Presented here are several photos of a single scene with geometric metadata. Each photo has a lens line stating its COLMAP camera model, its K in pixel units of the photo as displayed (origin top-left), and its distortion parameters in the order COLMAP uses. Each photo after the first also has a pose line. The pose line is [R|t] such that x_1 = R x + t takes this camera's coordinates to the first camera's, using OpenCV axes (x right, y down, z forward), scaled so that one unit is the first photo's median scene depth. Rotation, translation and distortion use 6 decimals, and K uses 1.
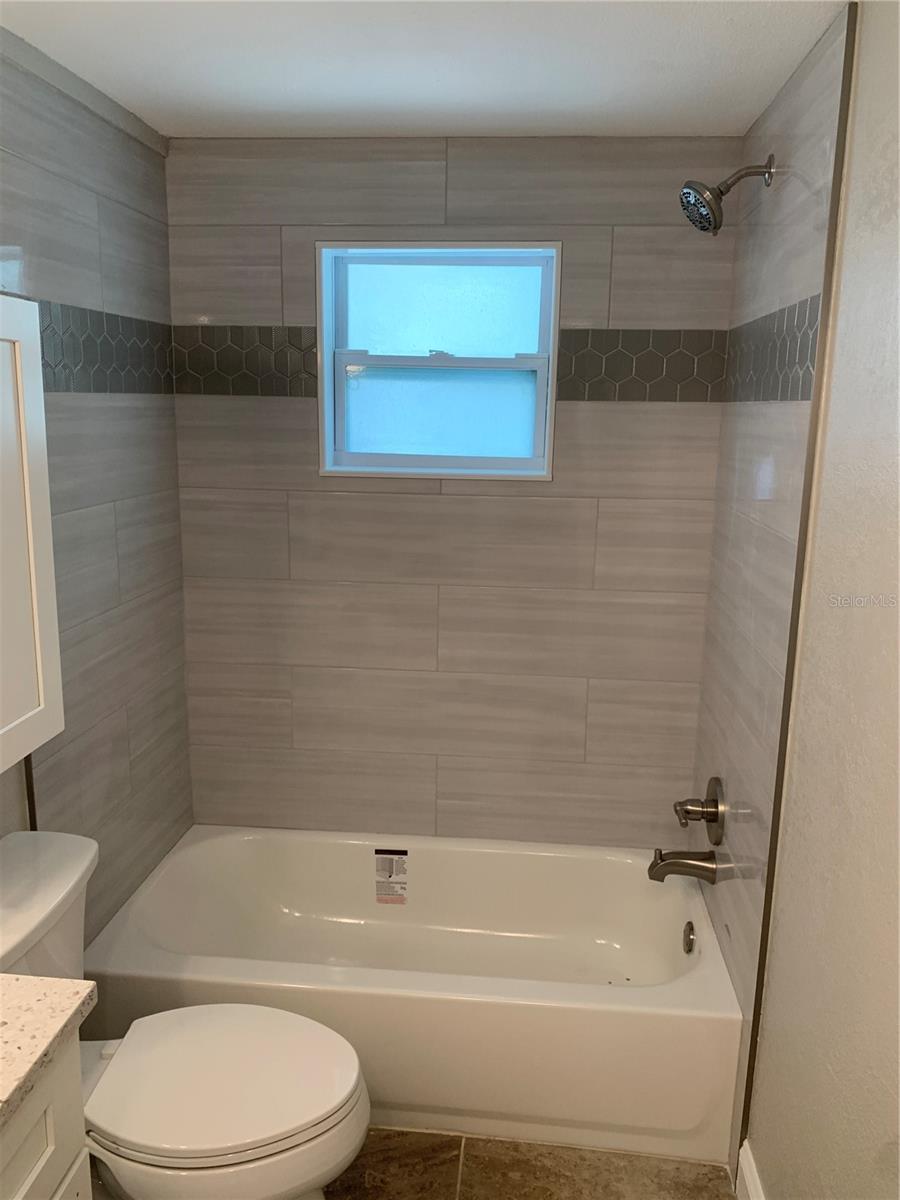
lens RADIAL K [[923.0, 0, 444.8], [0, 923.0, 601.9], [0, 0, 1]] dist [0.004609, -0.008787]
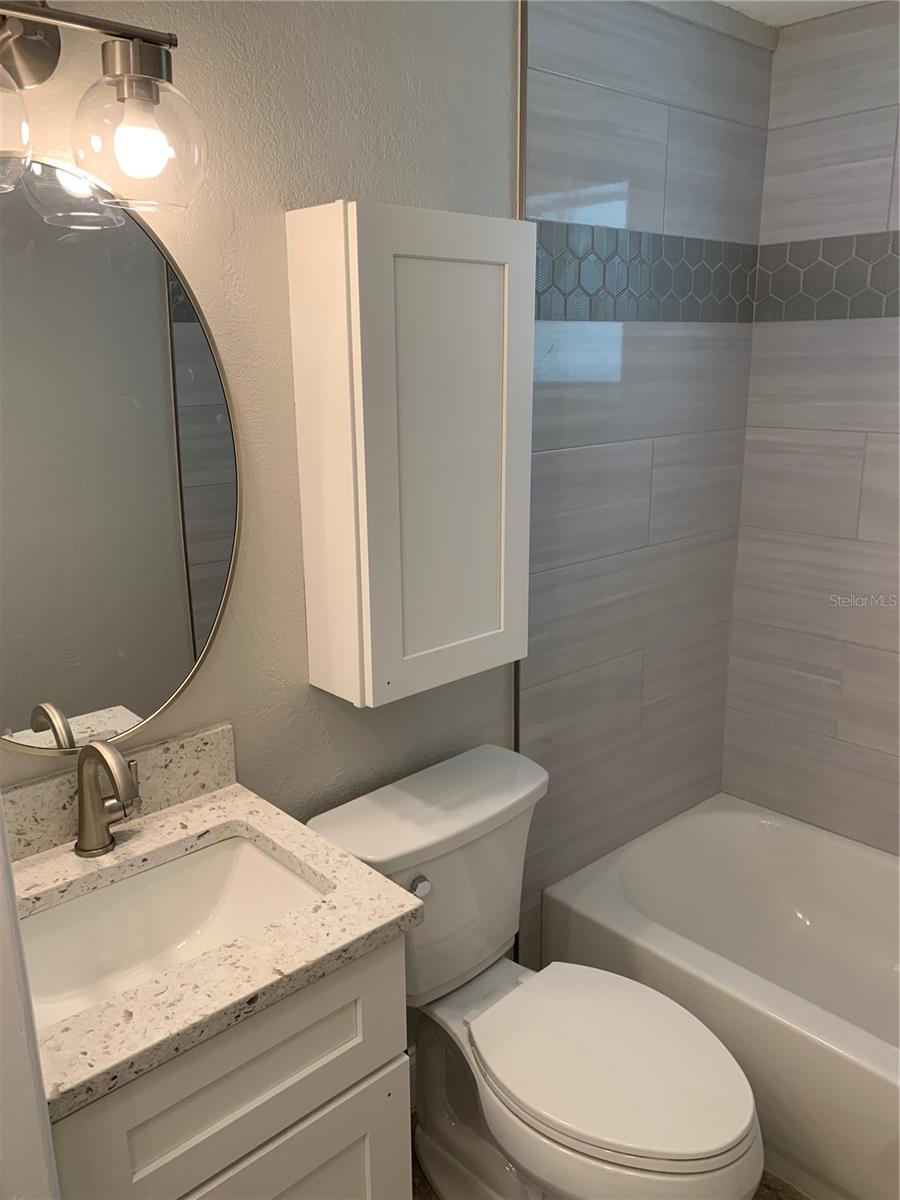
lens RADIAL K [[923.0, 0, 448.7], [0, 923.0, 598.6], [0, 0, 1]] dist [0.004609, -0.008787]
pose [[0.737049, 0.143394, -0.660452, 0.125644], [-0.114796, 0.989594, 0.086746, -0.001915], [0.666018, 0.011881, 0.745841, 0.132758]]
